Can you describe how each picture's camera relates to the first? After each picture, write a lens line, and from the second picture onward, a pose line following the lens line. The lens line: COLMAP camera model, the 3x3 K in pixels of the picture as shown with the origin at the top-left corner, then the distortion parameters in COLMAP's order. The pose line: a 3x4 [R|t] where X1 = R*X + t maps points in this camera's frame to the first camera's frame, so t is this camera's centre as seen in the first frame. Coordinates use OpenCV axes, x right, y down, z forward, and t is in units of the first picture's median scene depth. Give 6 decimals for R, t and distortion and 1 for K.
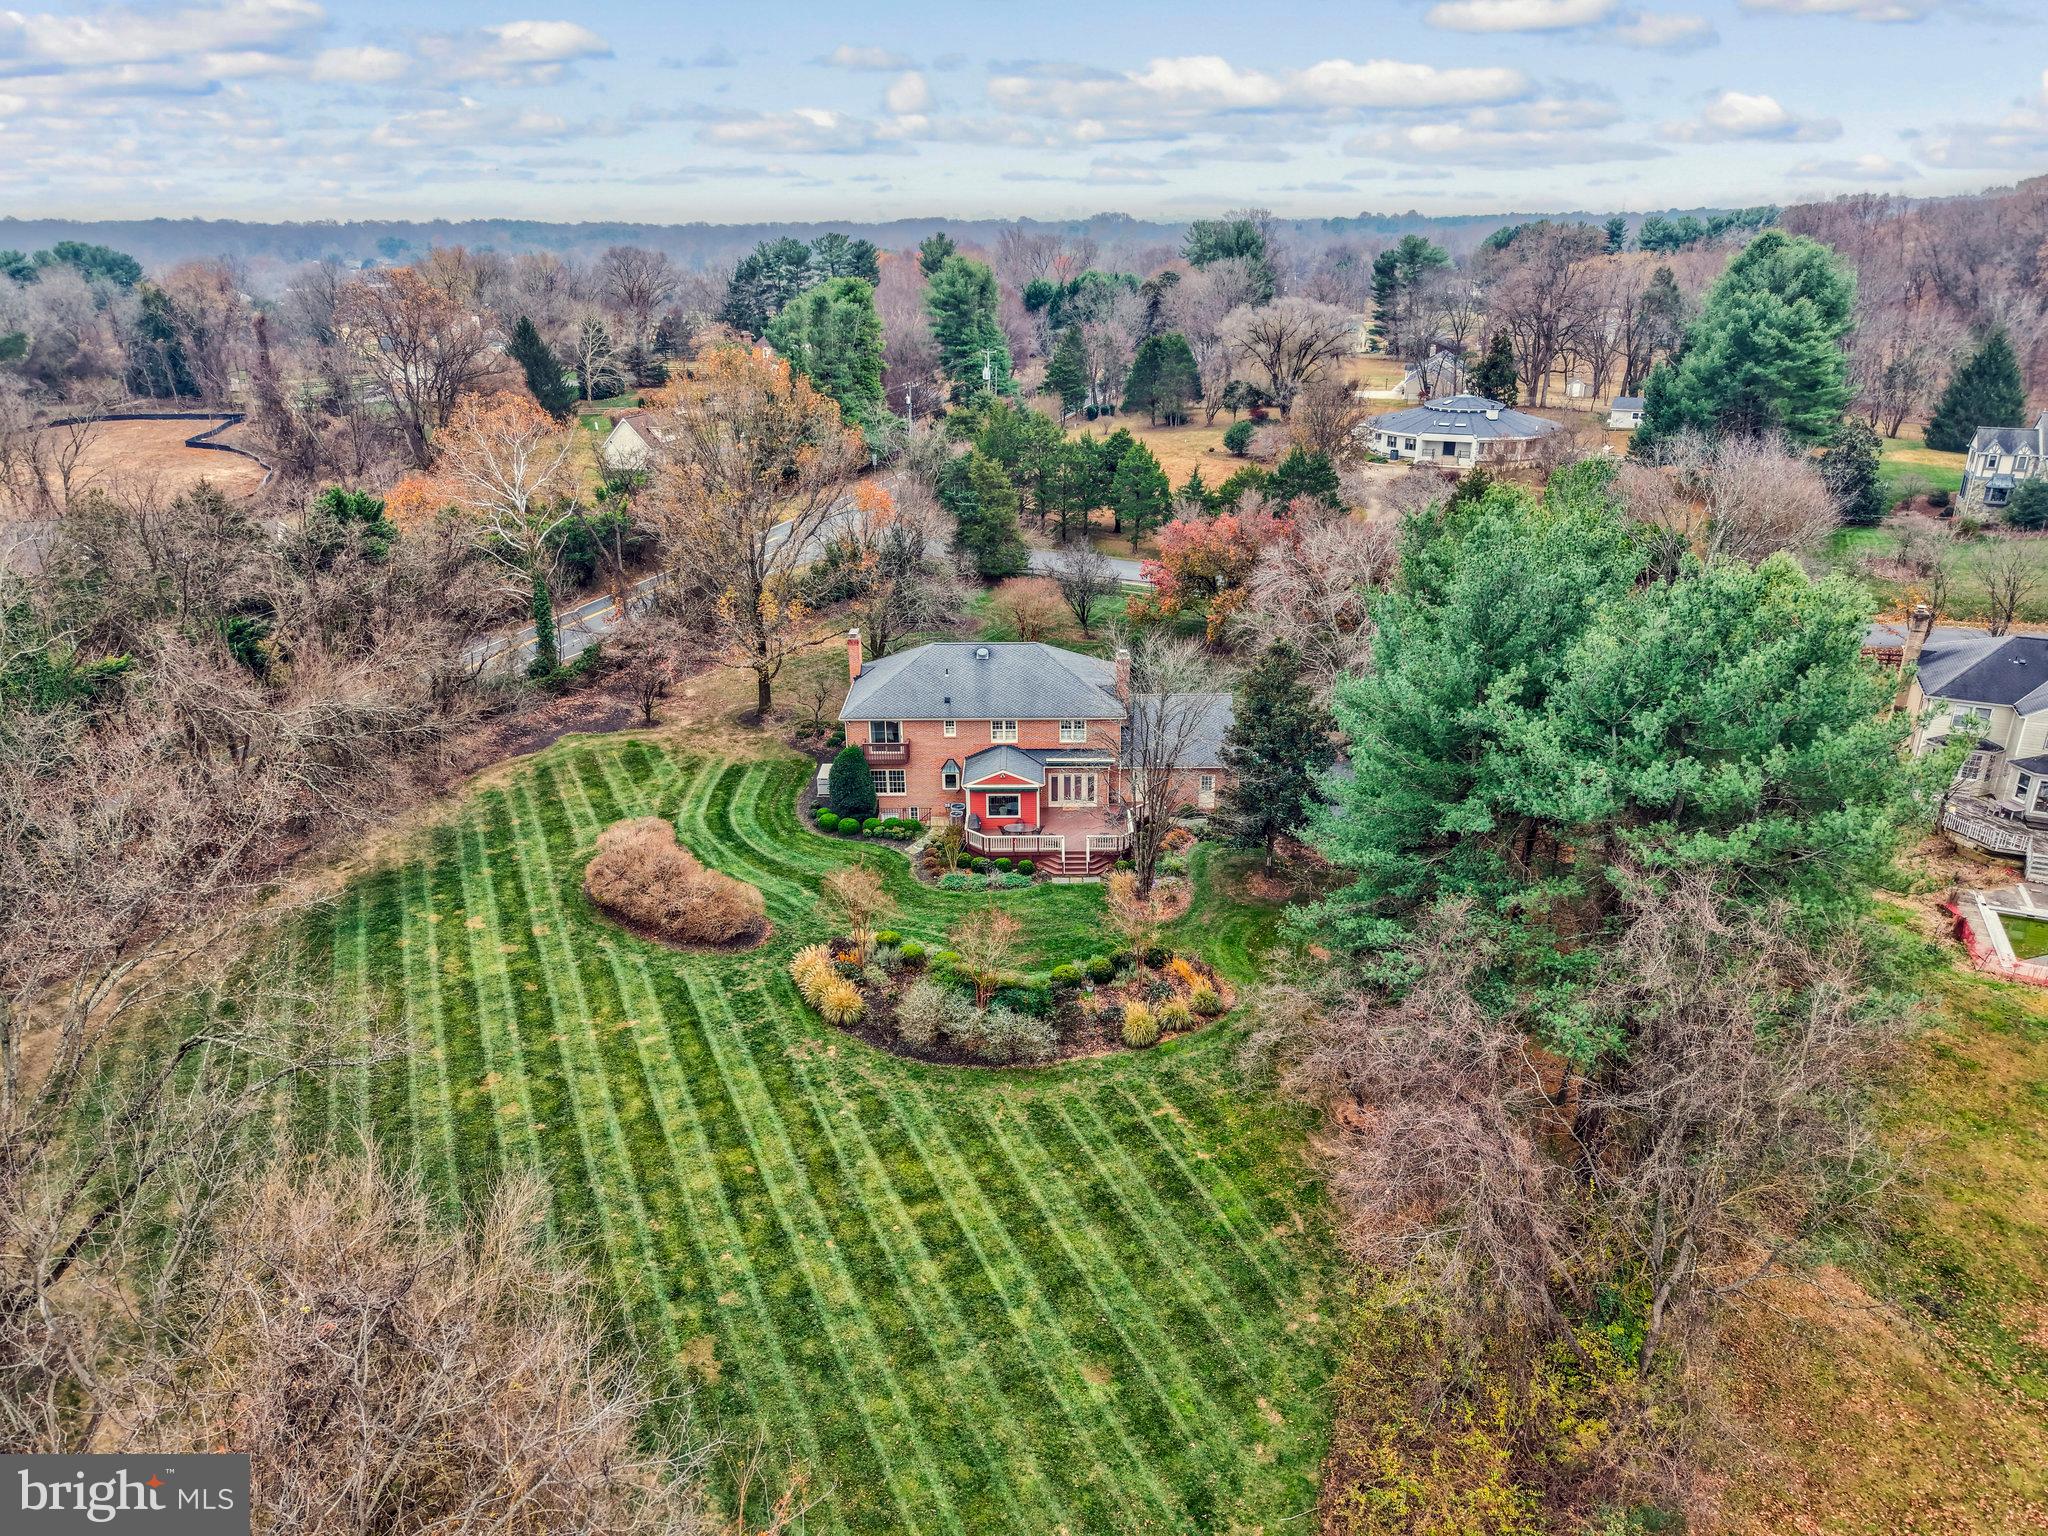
lens RADIAL K [[1380.2, 0, 1034.1], [0, 1380.2, 762.8], [0, 0, 1]] dist [0.017844, -0.020607]
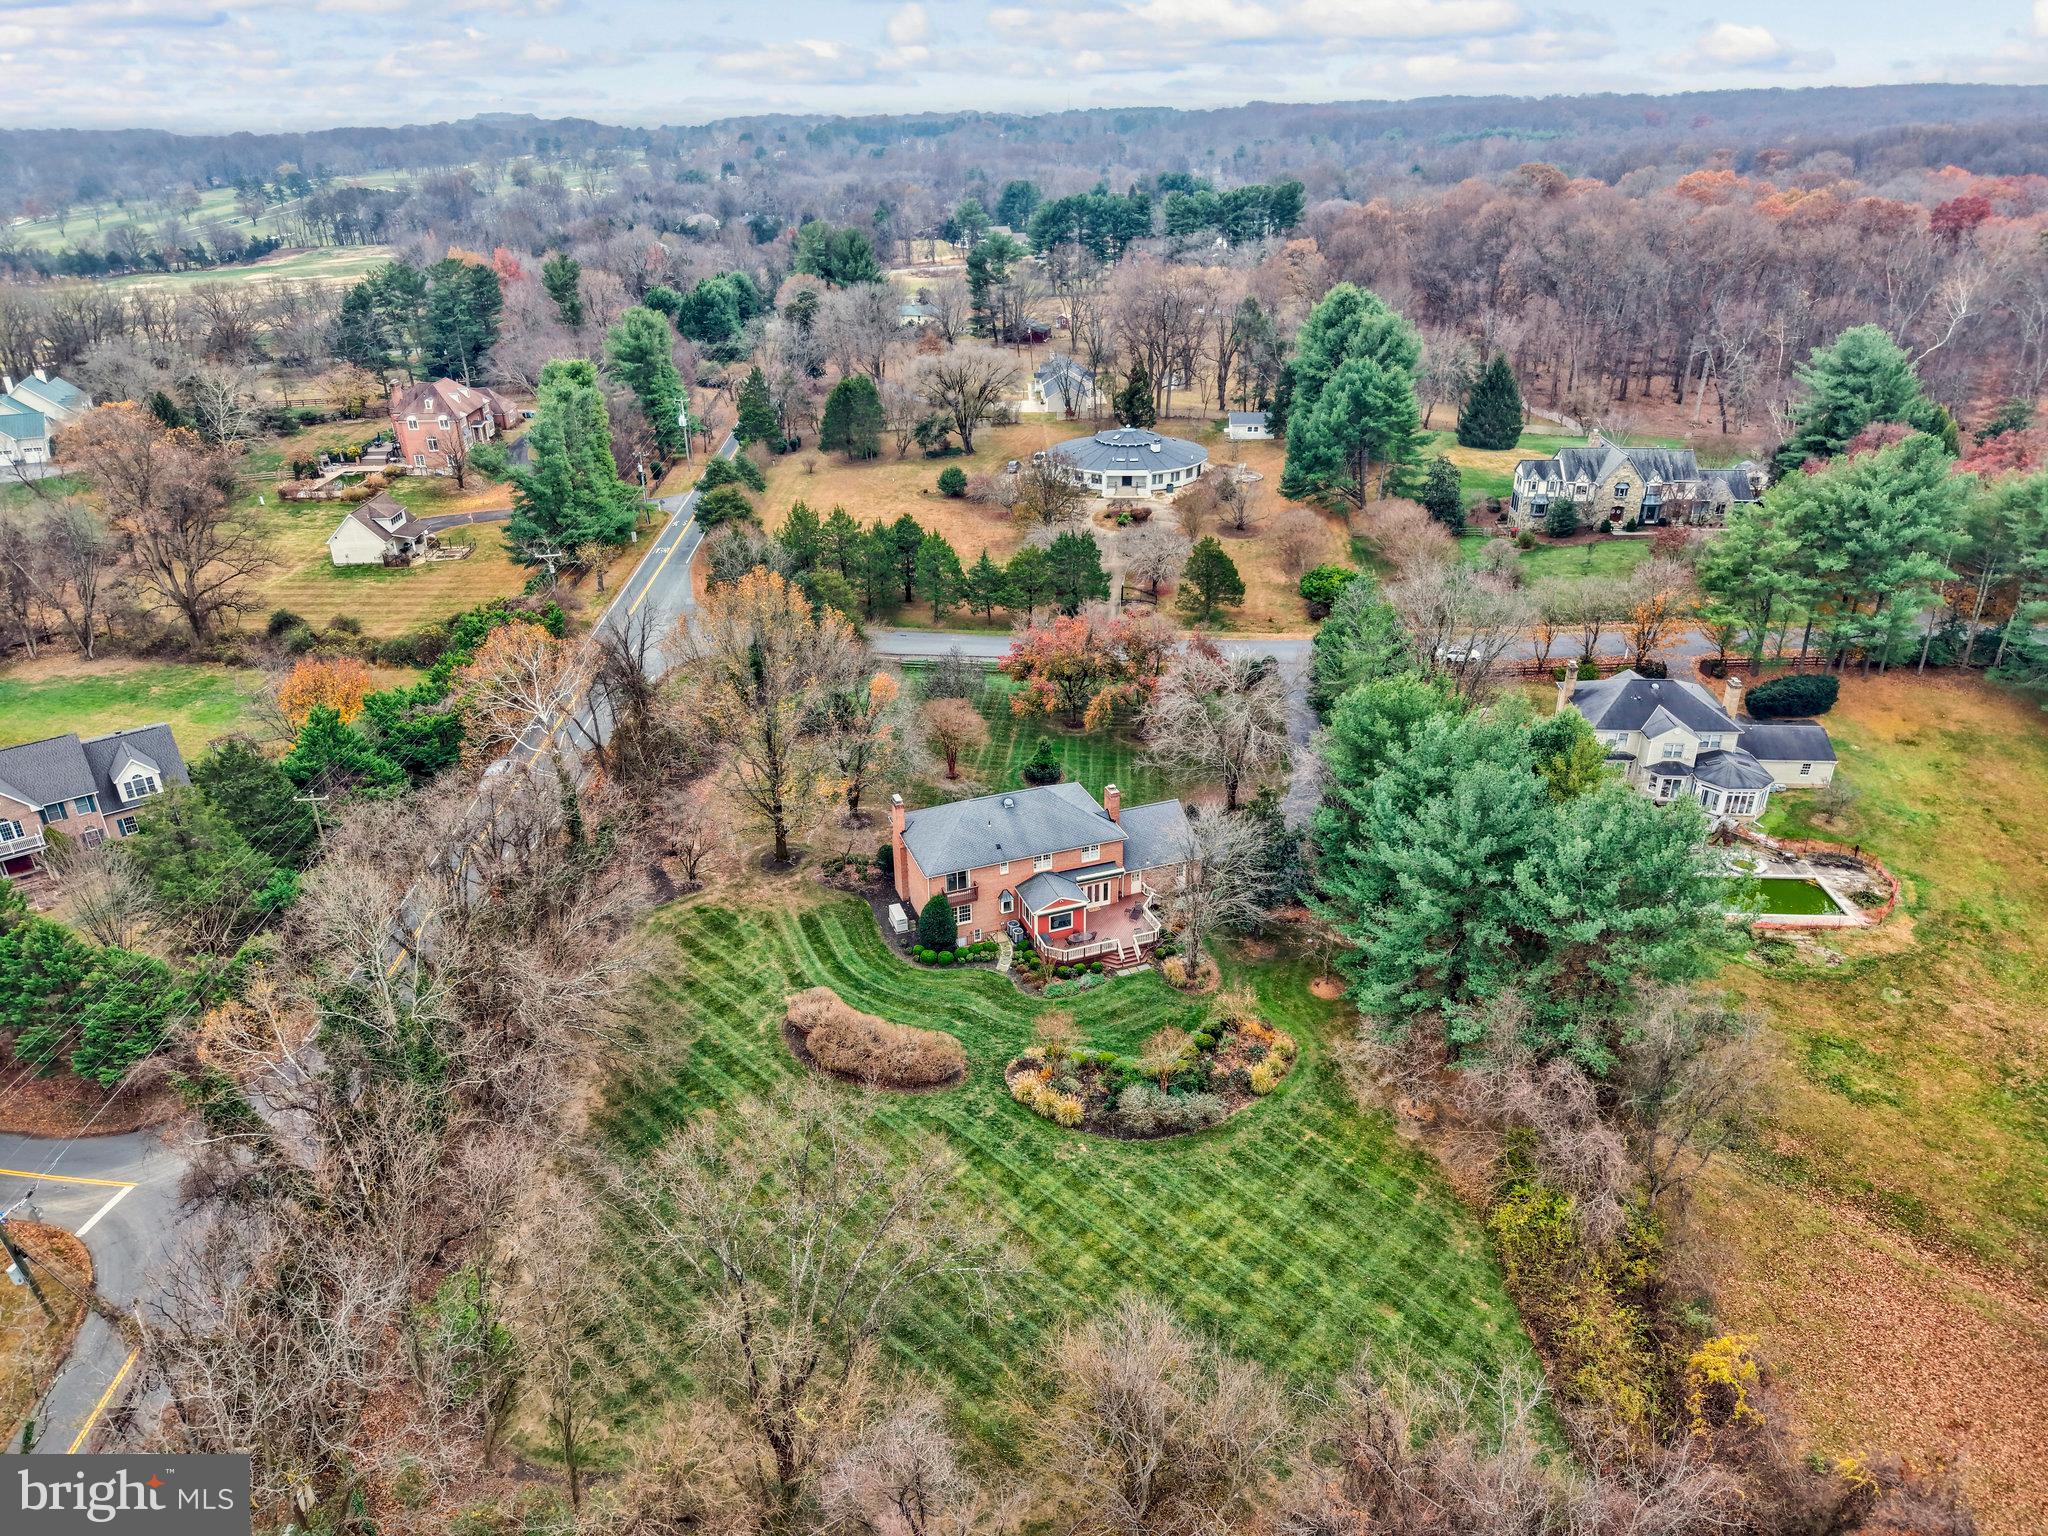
lens RADIAL K [[1380.2, 0, 1034.1], [0, 1380.2, 762.8], [0, 0, 1]] dist [0.017844, -0.020607]
pose [[0.934386, -0.154401, 0.321064, -0.629879], [0.130896, 0.986959, 0.093687, -0.348774], [-0.331343, -0.045514, 0.942412, -0.346315]]
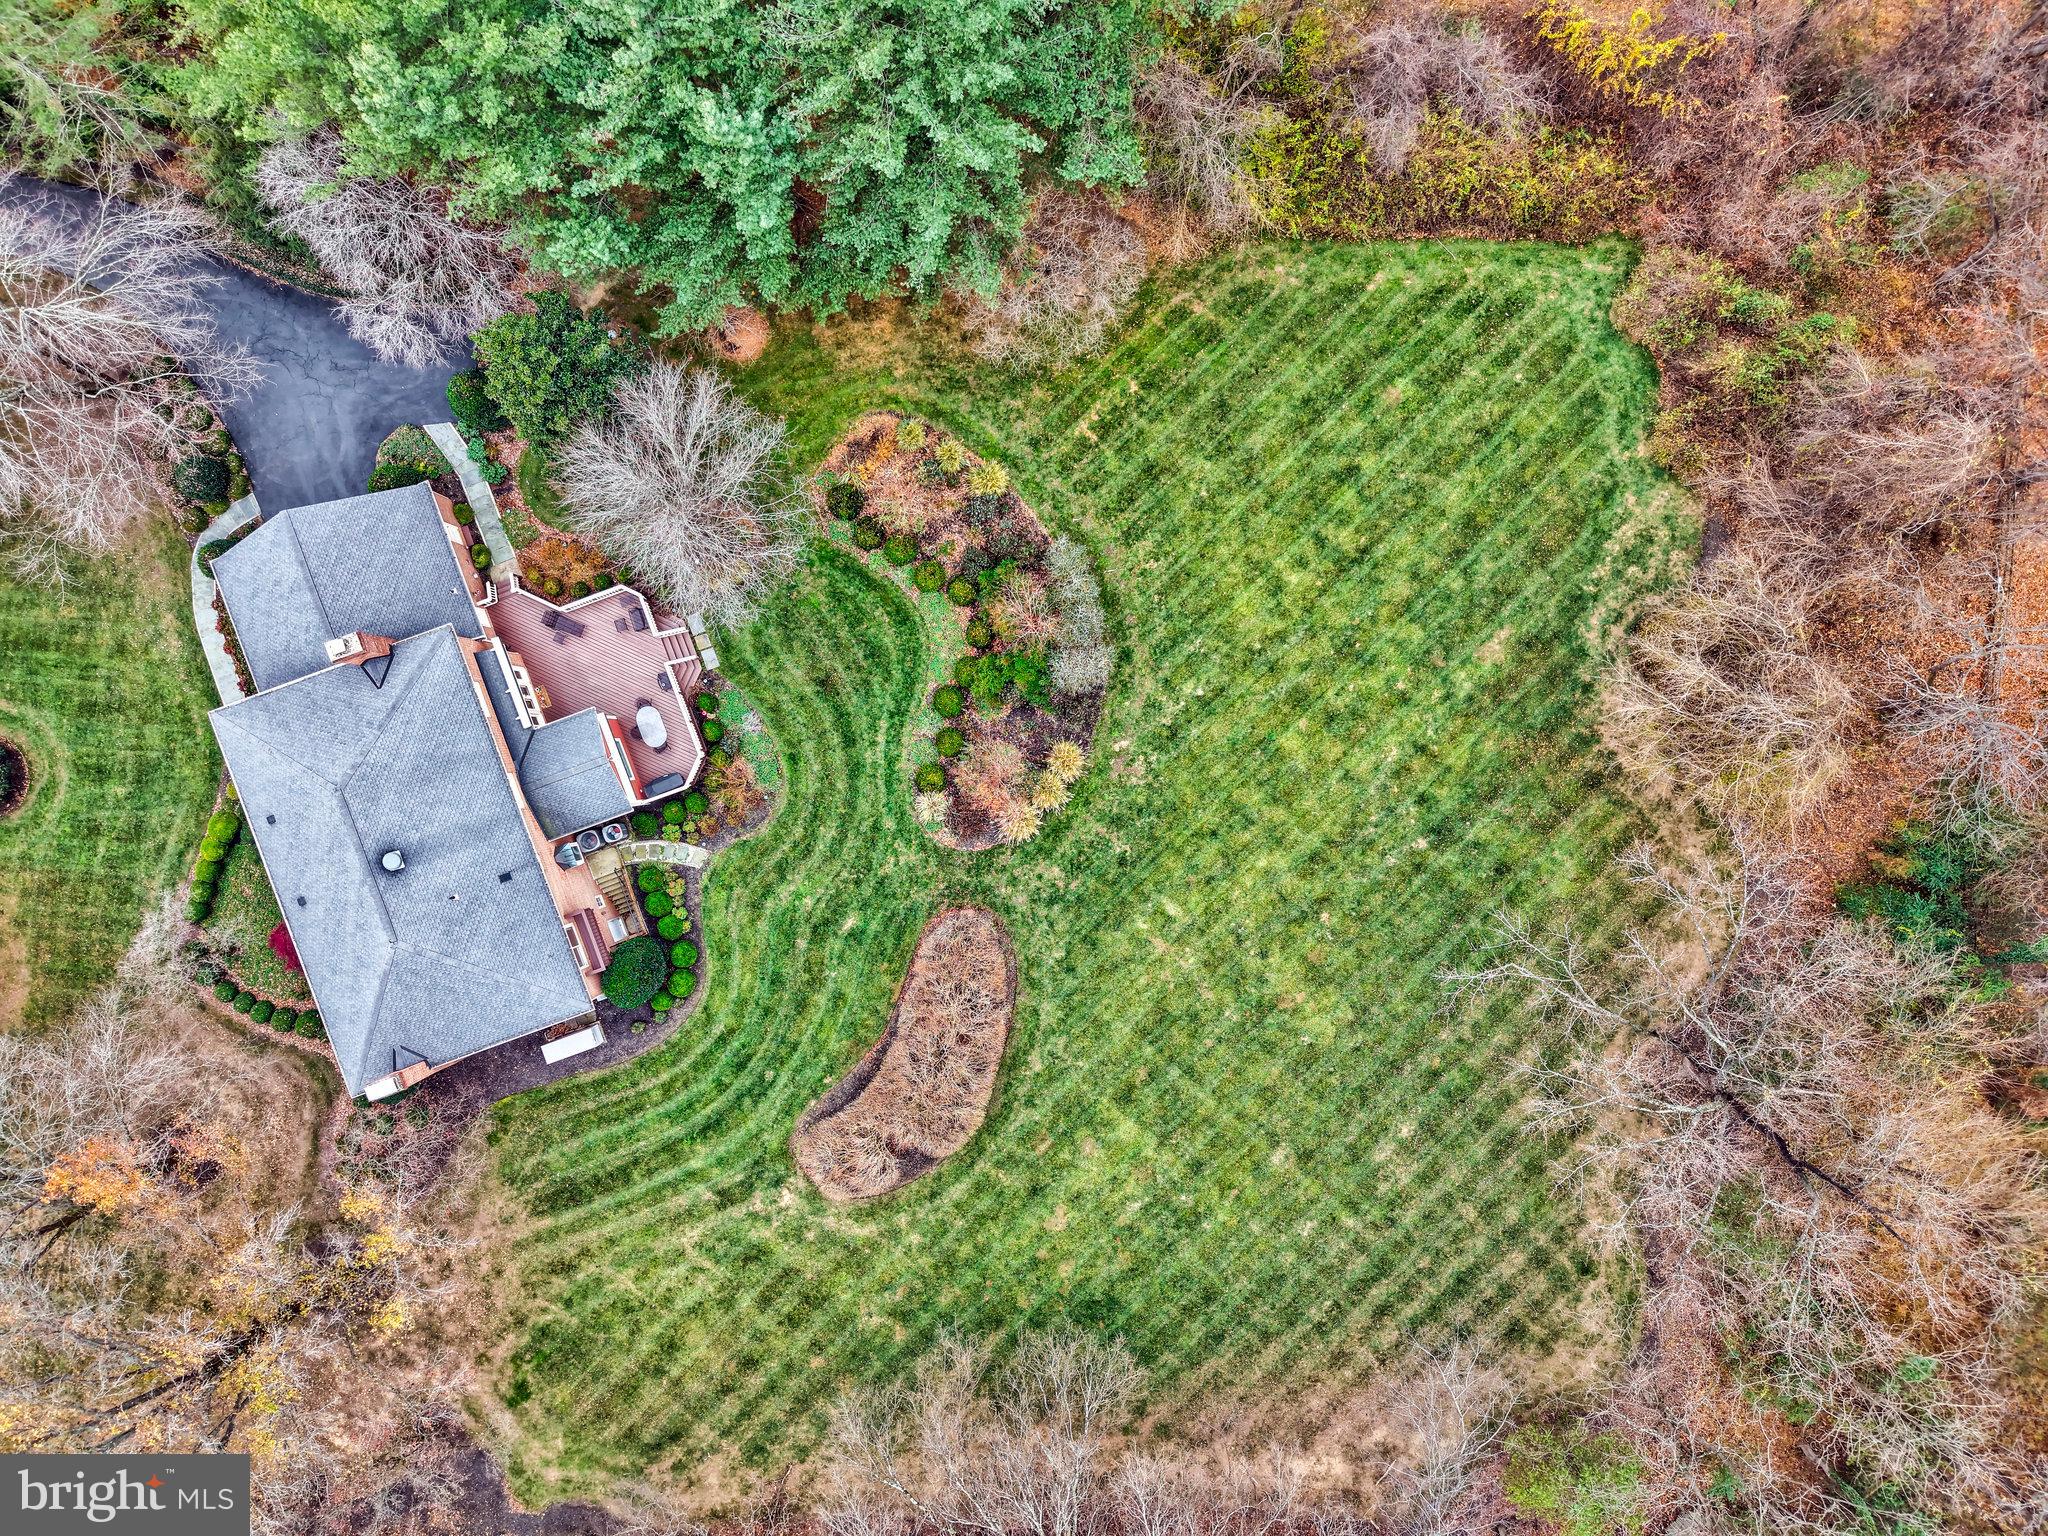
lens RADIAL K [[1380.2, 0, 1034.1], [0, 1380.2, 762.8], [0, 0, 1]] dist [0.017844, -0.020607]
pose [[-0.347439, -0.937690, 0.004953, -0.148867], [0.355416, -0.126799, 0.926068, -0.836983], [-0.867736, 0.323512, 0.377325, 0.708174]]
